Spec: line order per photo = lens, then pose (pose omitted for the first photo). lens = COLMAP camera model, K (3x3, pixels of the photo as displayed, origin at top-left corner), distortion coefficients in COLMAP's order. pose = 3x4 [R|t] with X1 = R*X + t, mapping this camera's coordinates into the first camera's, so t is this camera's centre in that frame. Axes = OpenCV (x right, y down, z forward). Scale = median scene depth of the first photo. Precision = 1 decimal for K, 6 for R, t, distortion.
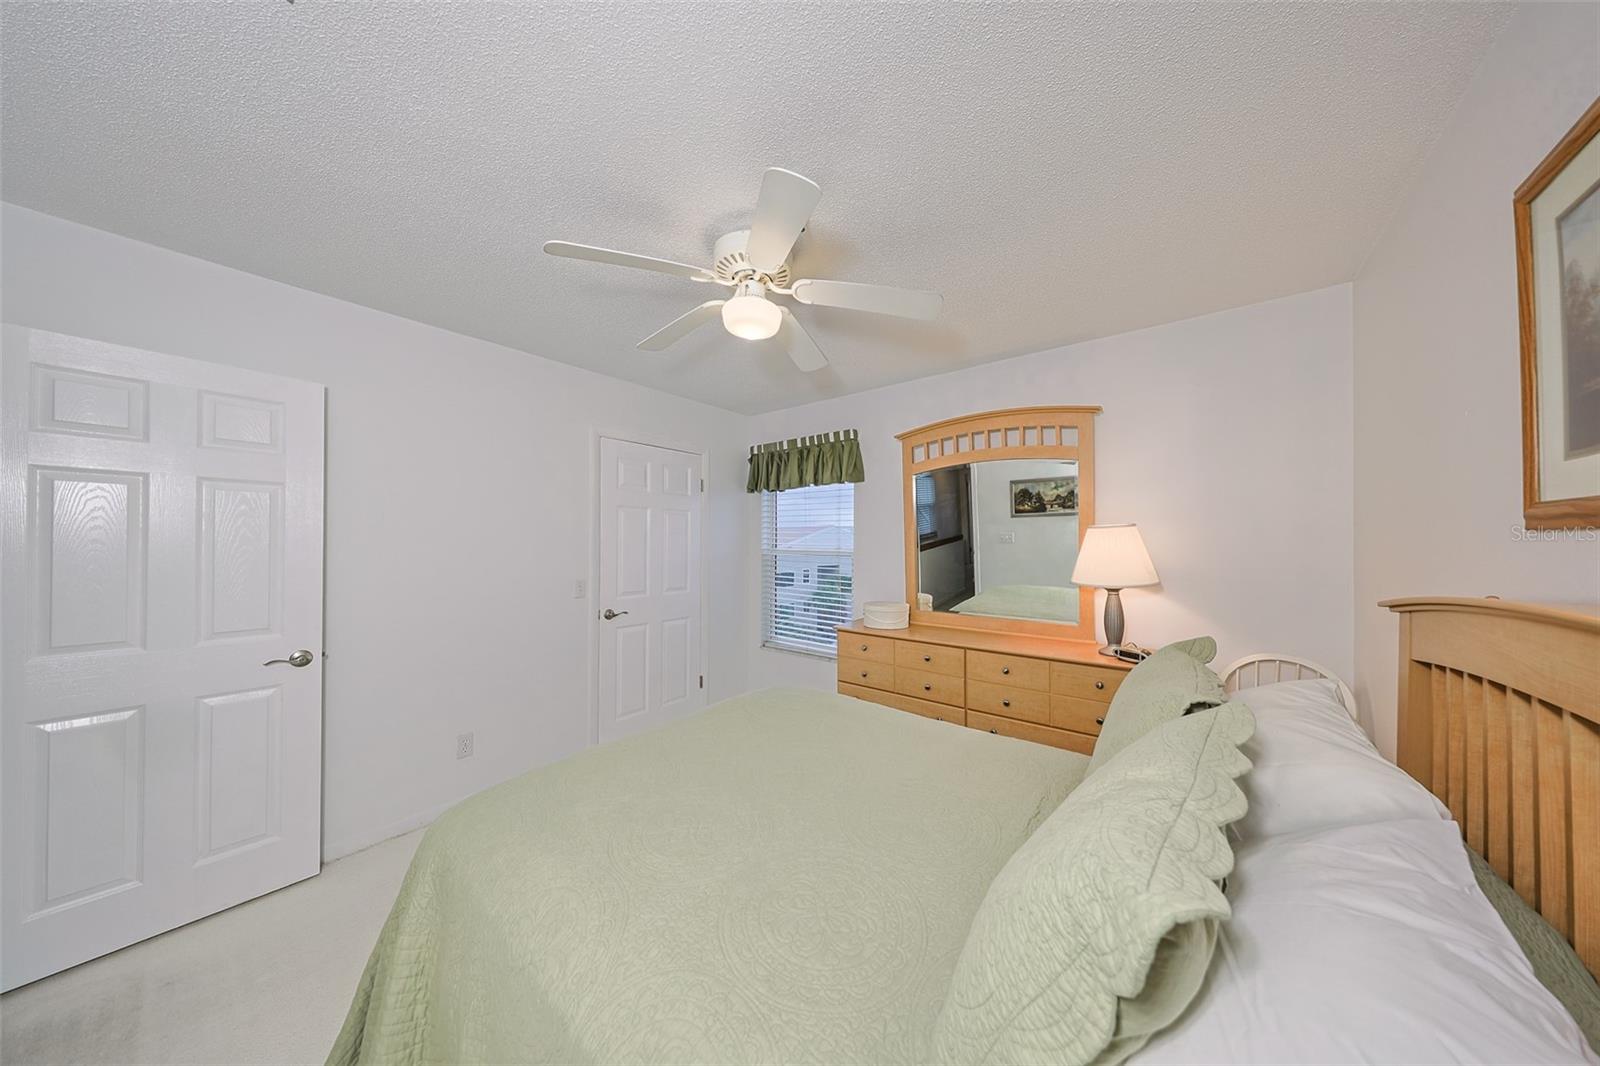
lens RADIAL K [[501.1, 0, 800.0], [0, 501.1, 533.0], [0, 0, 1]] dist [-0.000931, -0.000022]
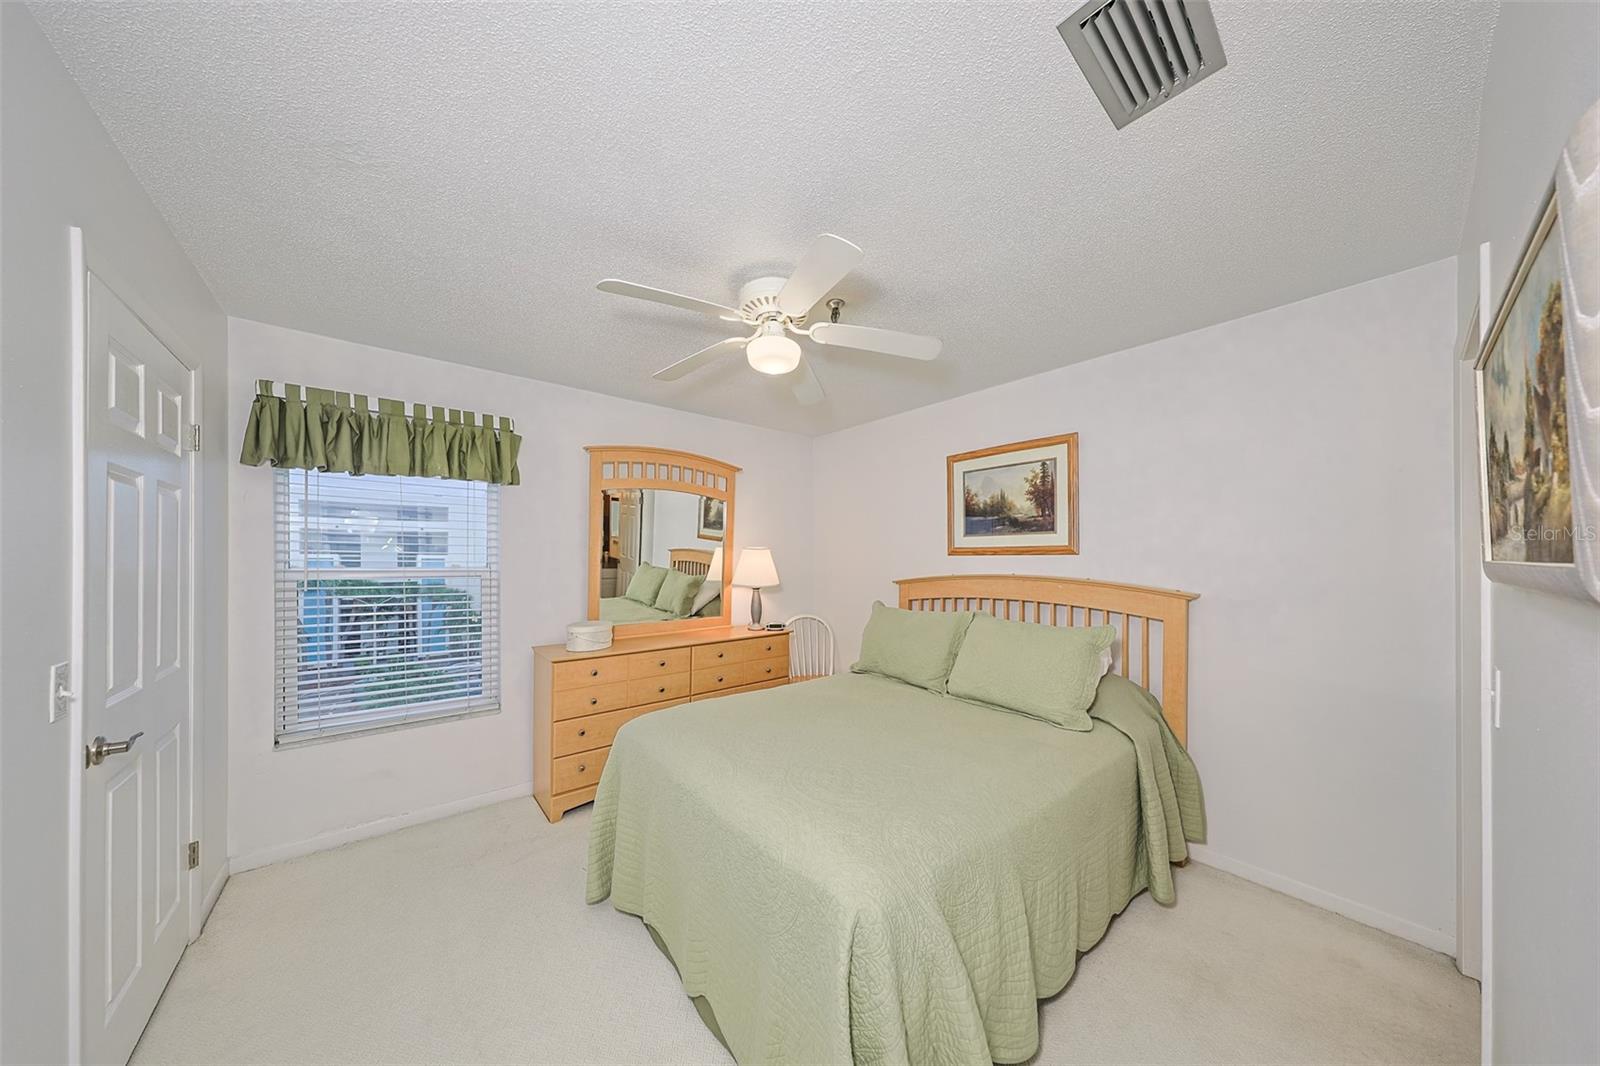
lens RADIAL K [[486.3, 0, 810.5], [0, 486.3, 560.2], [0, 0, 1]] dist [0.006444, -0.000020]
pose [[0.175705, -0.001236, 0.984442, -0.777301], [-0.017081, 0.999845, 0.004304, 0.011281], [-0.984295, -0.017572, 0.175656, 0.508668]]
